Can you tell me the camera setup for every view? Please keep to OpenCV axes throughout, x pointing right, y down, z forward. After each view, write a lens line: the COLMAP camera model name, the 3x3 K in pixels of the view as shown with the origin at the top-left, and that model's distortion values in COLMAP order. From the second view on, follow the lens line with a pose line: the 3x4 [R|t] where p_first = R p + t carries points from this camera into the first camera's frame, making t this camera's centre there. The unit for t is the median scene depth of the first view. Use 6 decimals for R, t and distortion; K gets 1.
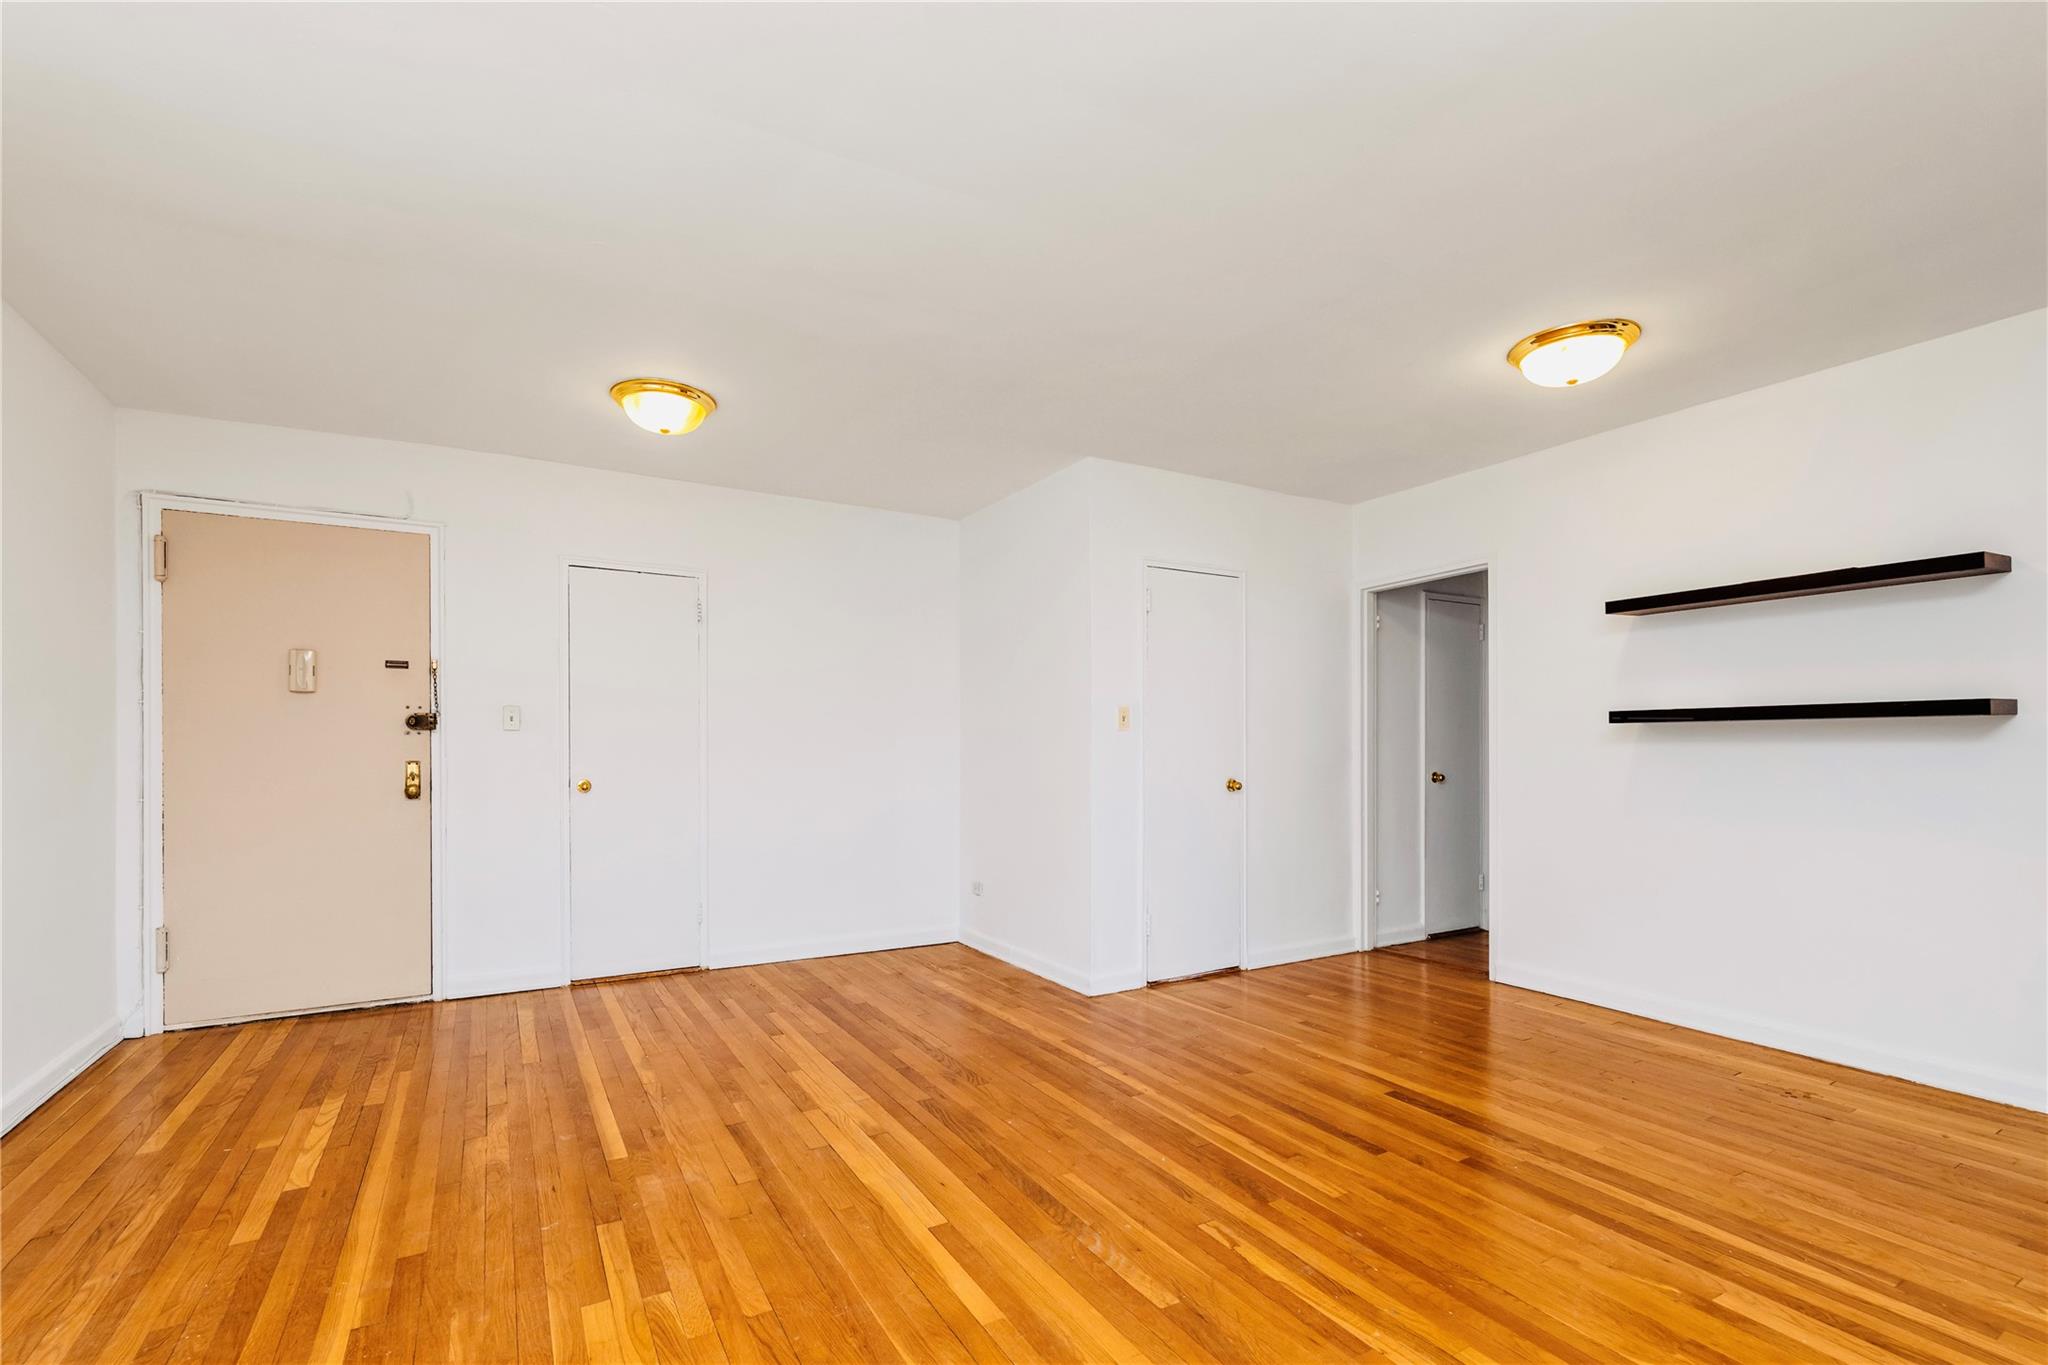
lens RADIAL K [[902.5, 0, 1011.5], [0, 902.5, 747.9], [0, 0, 1]] dist [-0.000849, 0.000737]
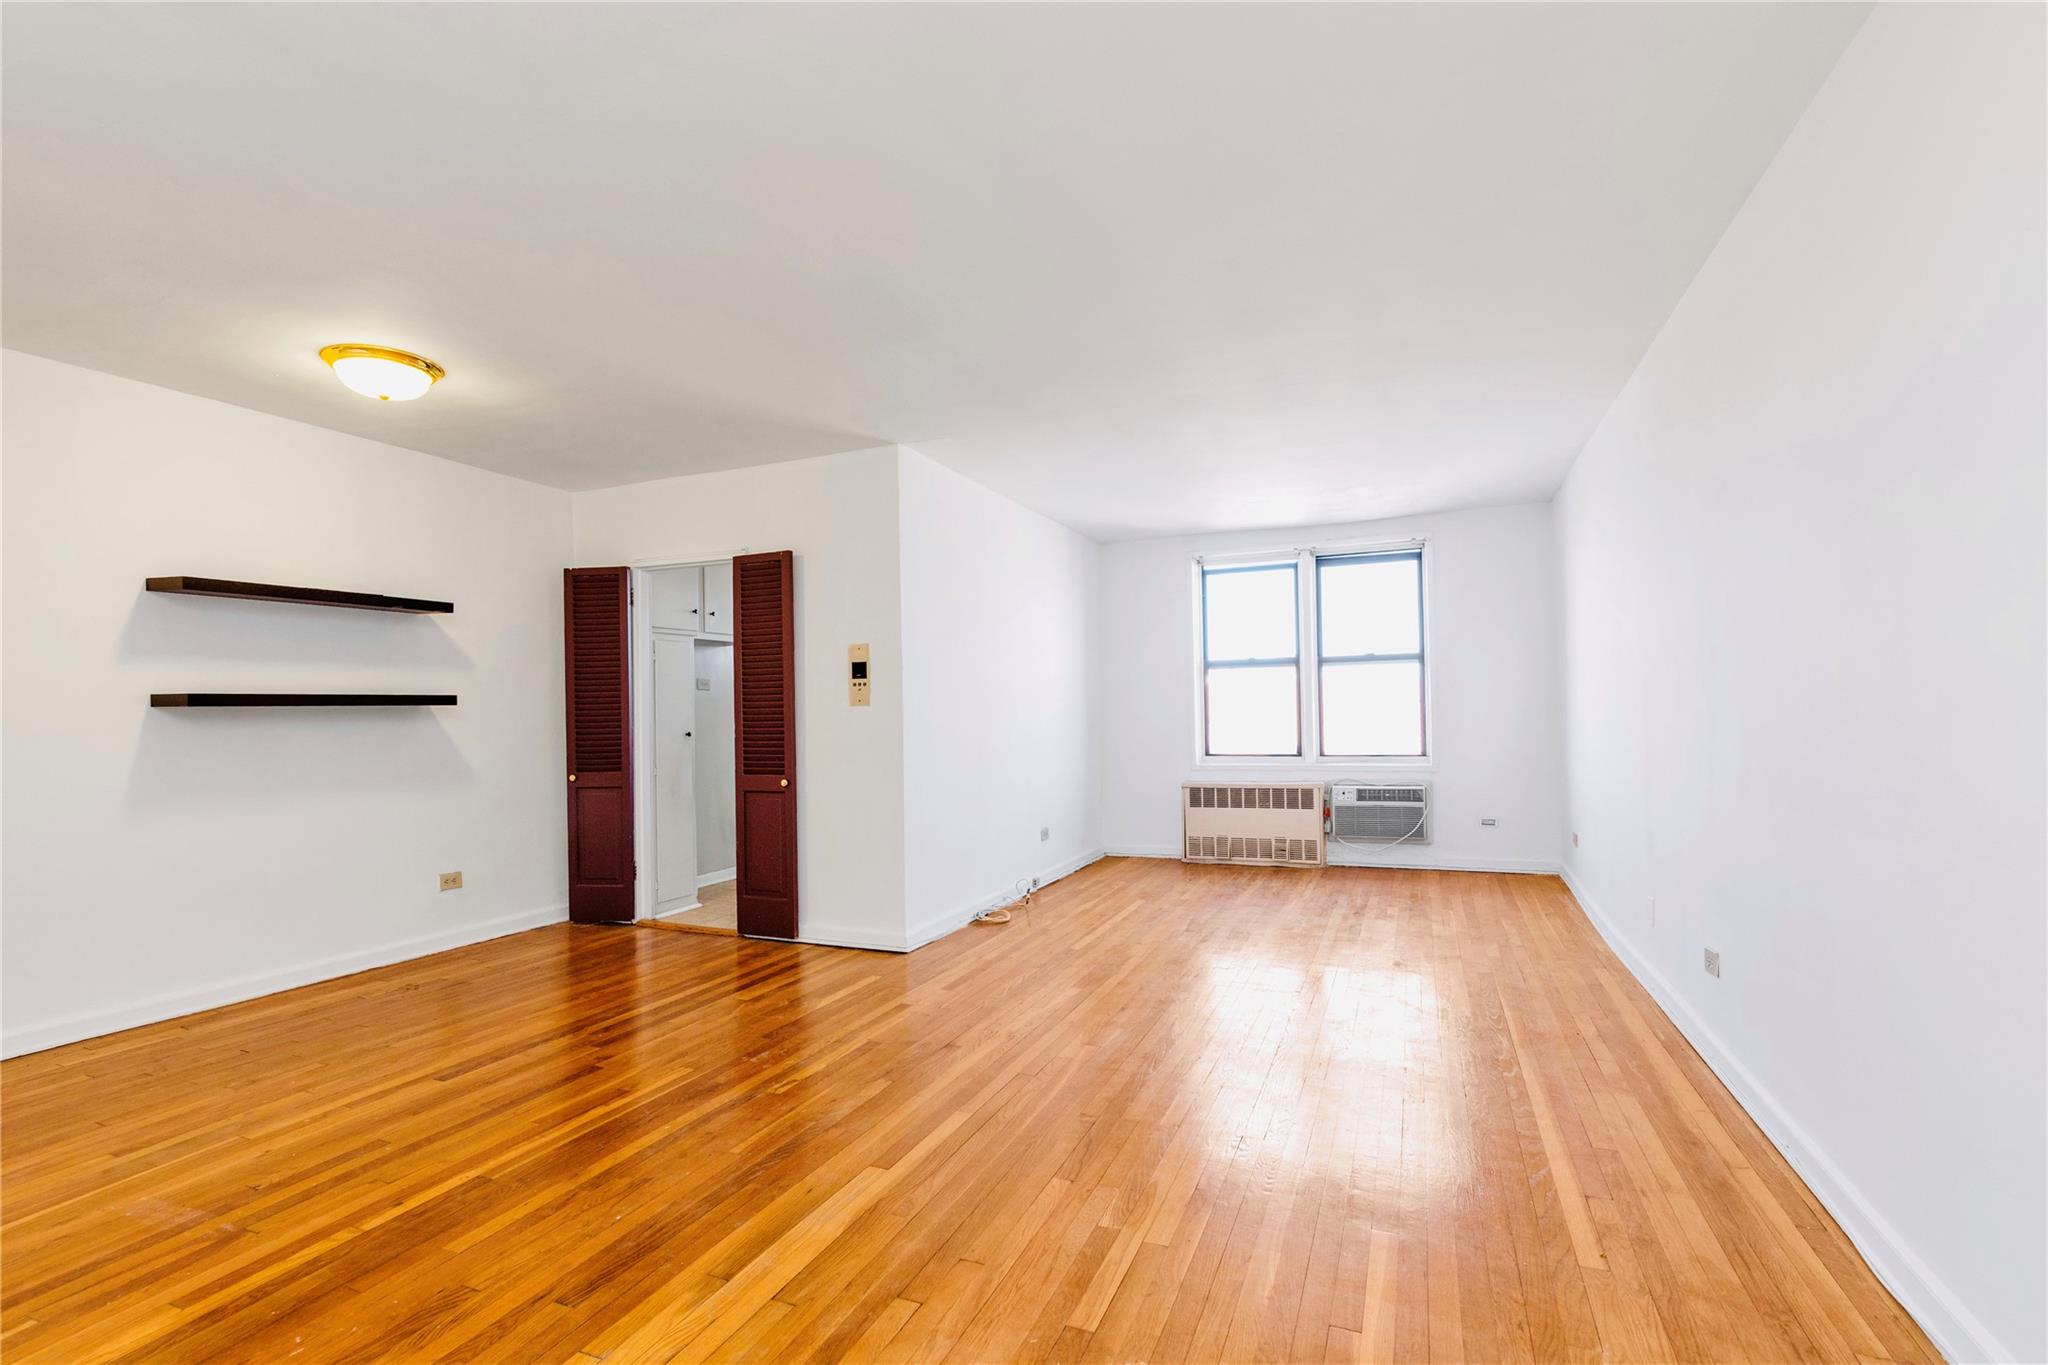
lens RADIAL K [[934.4, 0, 1015.0], [0, 934.4, 700.9], [0, 0, 1]] dist [0.003238, 0.000100]
pose [[-0.599593, 0.021513, 0.800016, -0.652608], [0.019802, 0.999731, -0.012043, -0.003886], [-0.800060, 0.008621, -0.599857, 0.929436]]
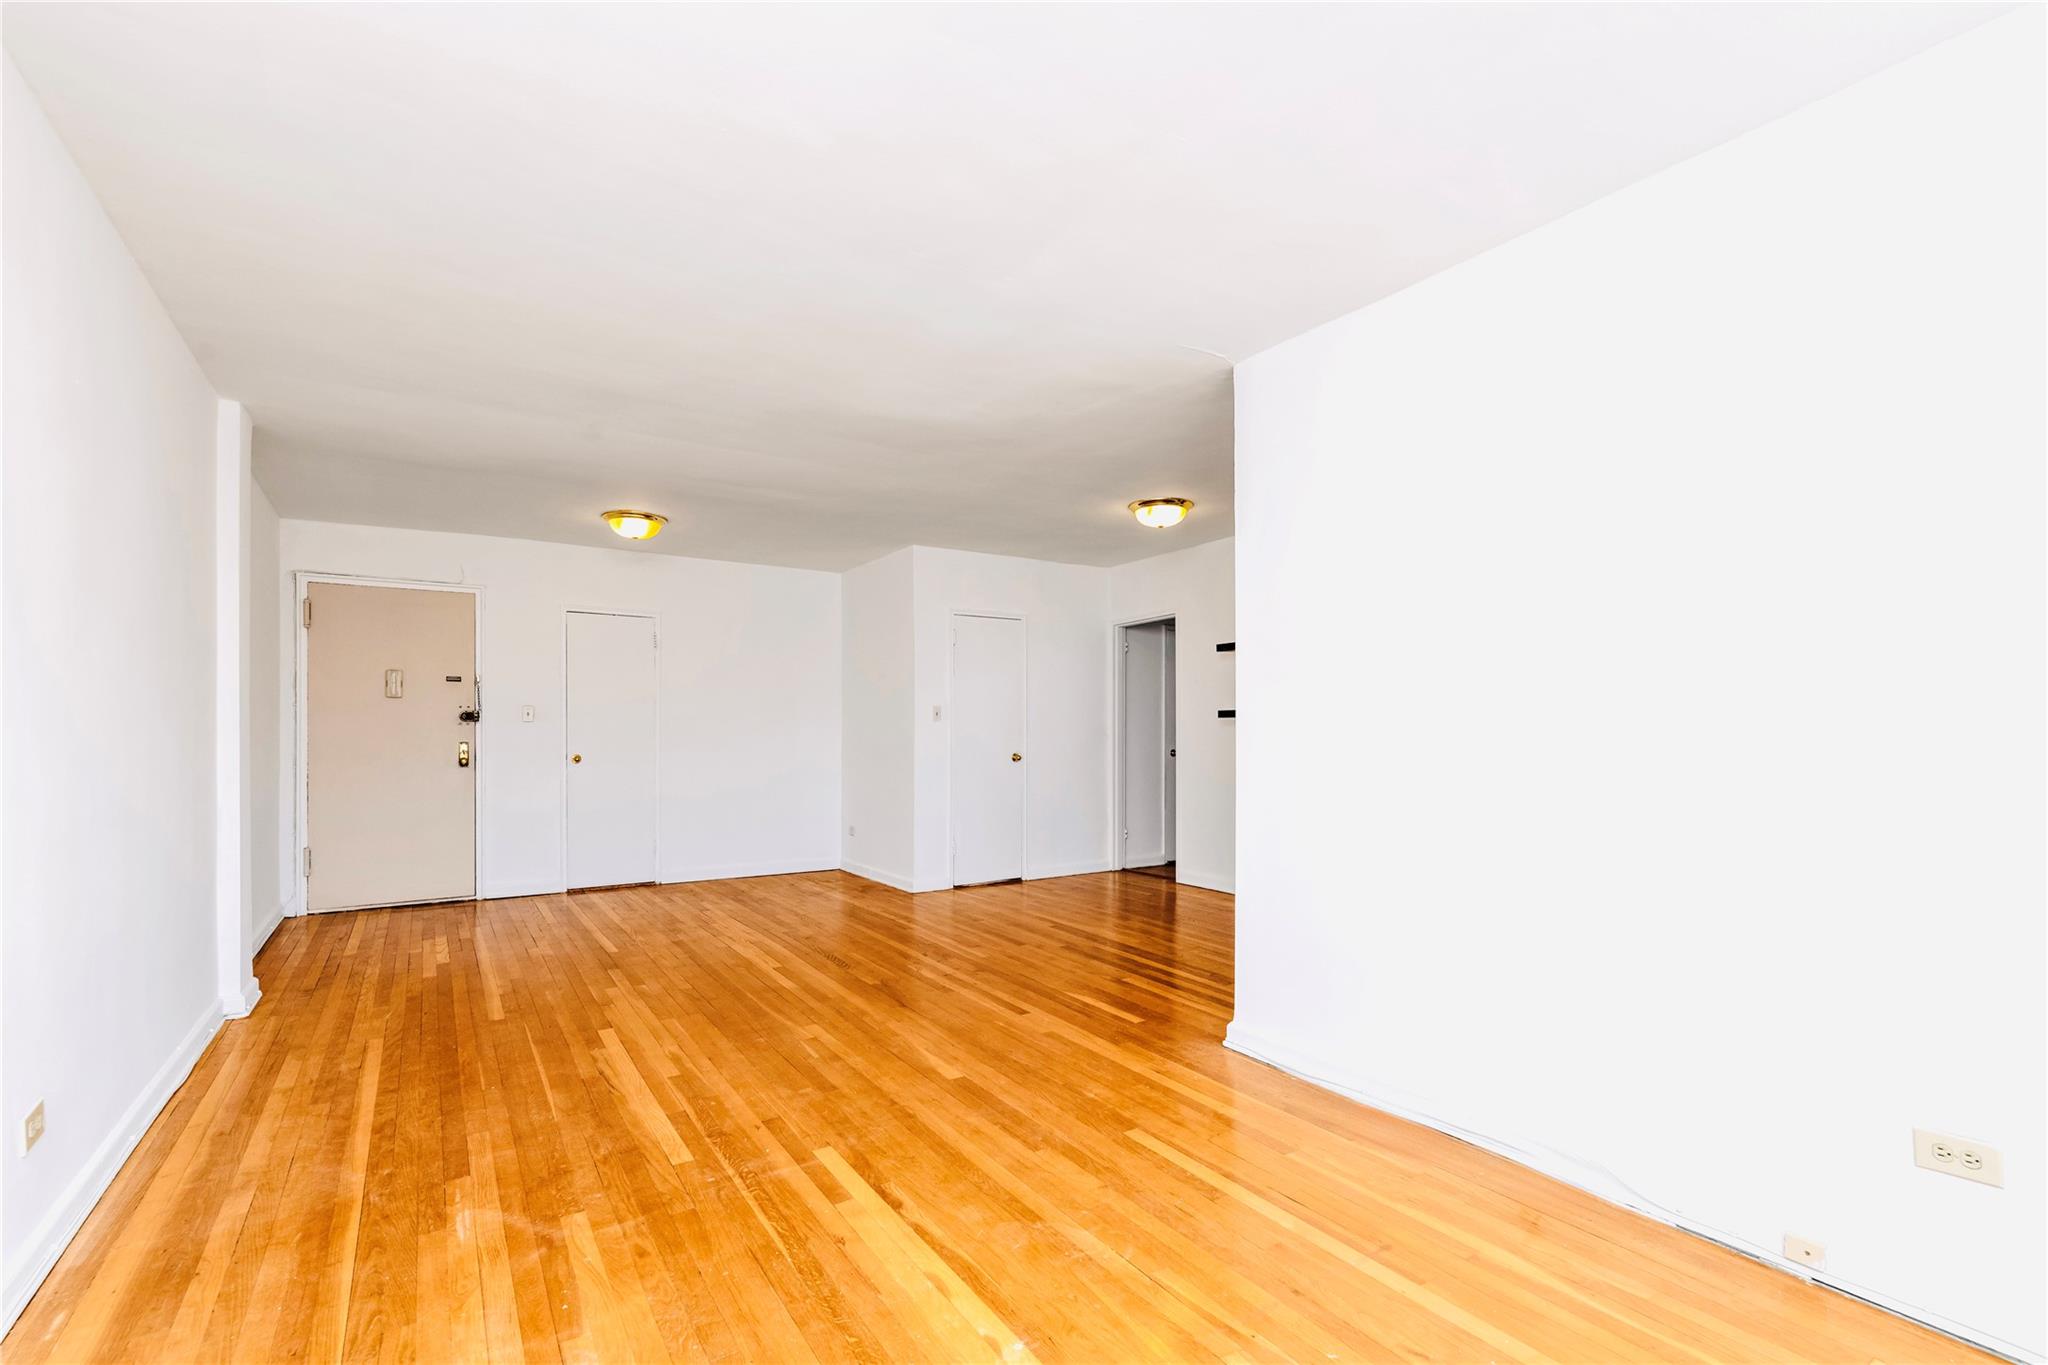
lens RADIAL K [[902.5, 0, 1024.4], [0, 902.5, 722.3], [0, 0, 1]] dist [-0.000849, 0.000737]
pose [[0.998038, -0.000565, 0.062606, 0.211105], [0.001215, 0.999946, -0.010349, -0.002353], [-0.062597, 0.010405, 0.997985, -0.656077]]
